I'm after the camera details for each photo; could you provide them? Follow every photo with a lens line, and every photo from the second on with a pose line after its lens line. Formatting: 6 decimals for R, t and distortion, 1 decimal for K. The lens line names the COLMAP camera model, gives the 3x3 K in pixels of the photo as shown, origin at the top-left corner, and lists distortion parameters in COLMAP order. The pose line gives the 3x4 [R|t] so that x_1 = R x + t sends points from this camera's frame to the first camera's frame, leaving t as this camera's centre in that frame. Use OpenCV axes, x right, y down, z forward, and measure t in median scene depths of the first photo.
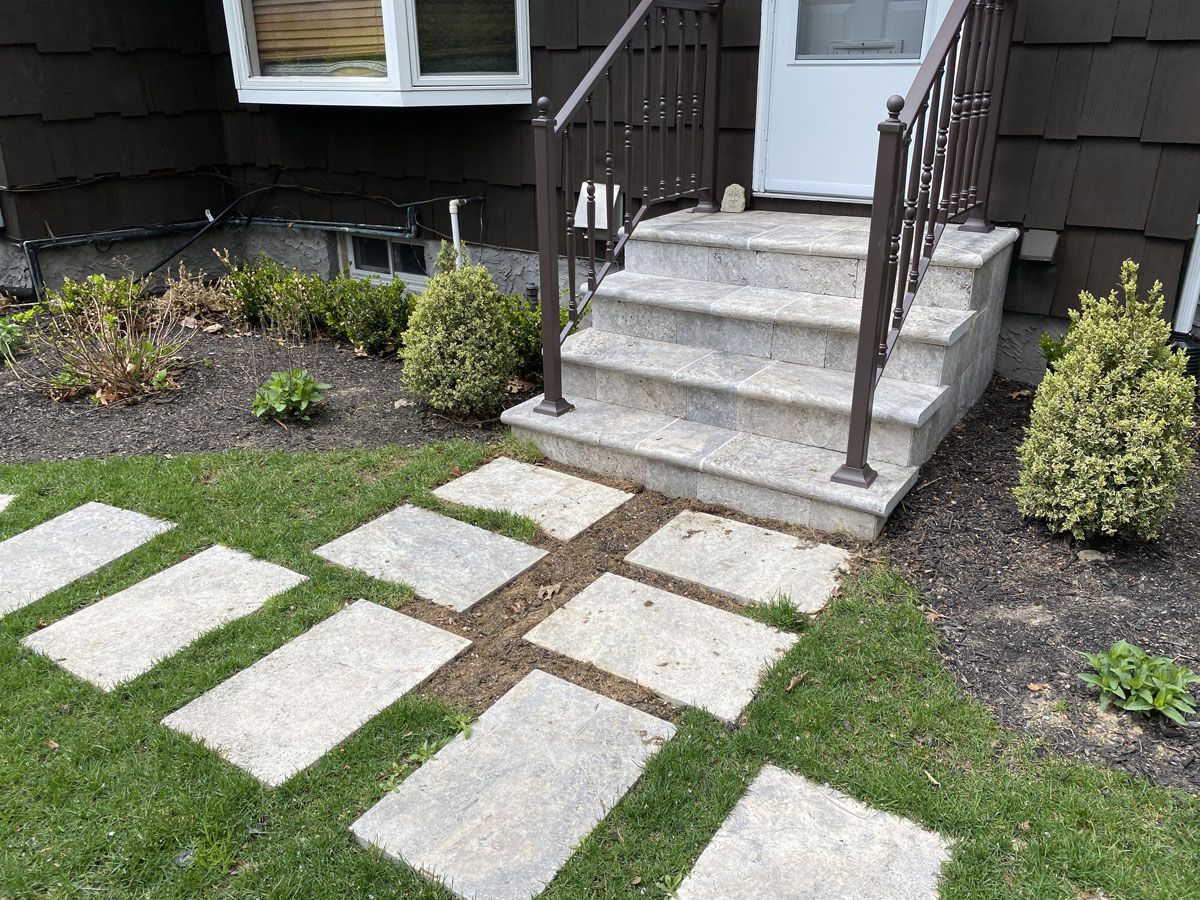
lens RADIAL K [[924.3, 0, 603.7], [0, 924.3, 454.8], [0, 0, 1]] dist [0.049467, -0.071702]
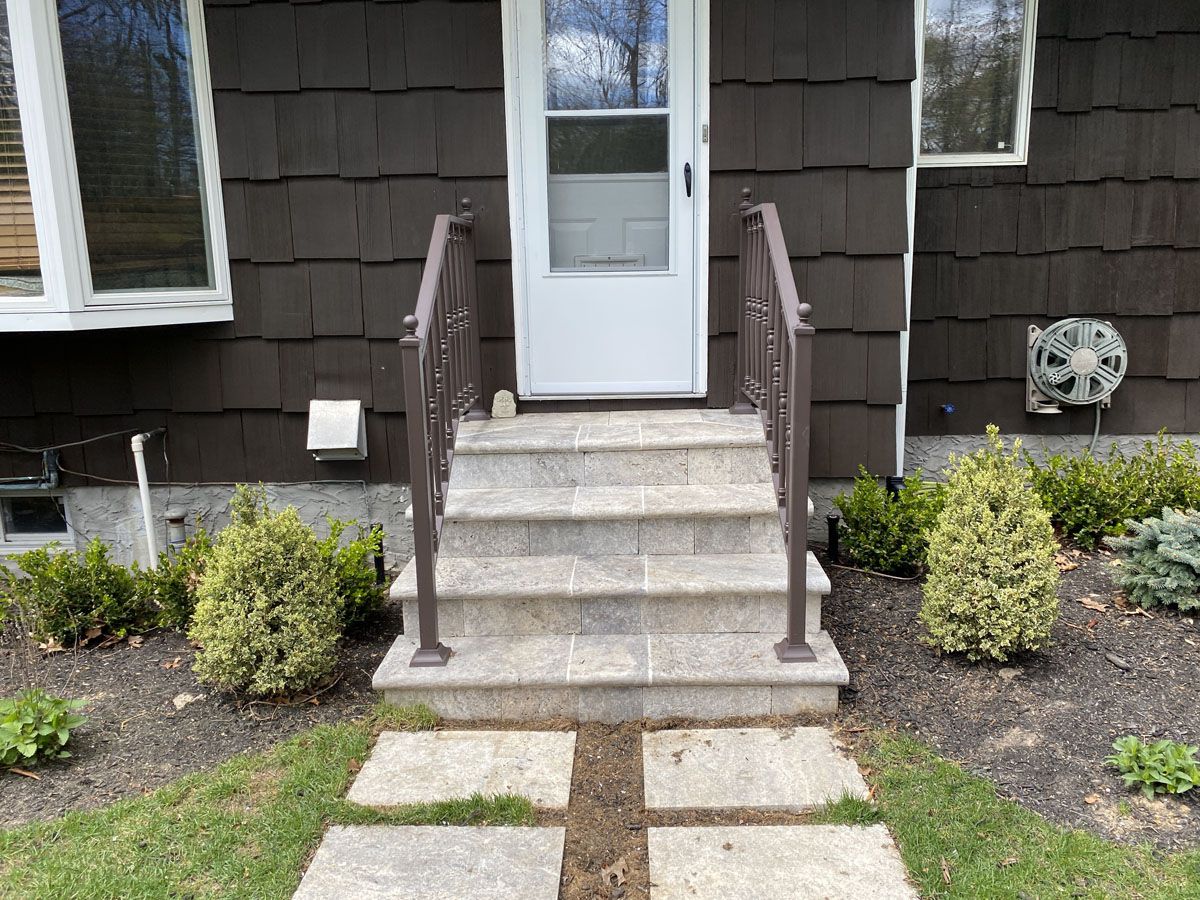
lens RADIAL K [[924.3, 0, 603.7], [0, 924.3, 454.8], [0, 0, 1]] dist [0.049467, -0.071702]
pose [[0.837001, -0.114920, 0.534998, -0.362356], [0.221013, 0.965401, -0.138401, -0.078098], [-0.500583, 0.234083, 0.833440, 0.171957]]
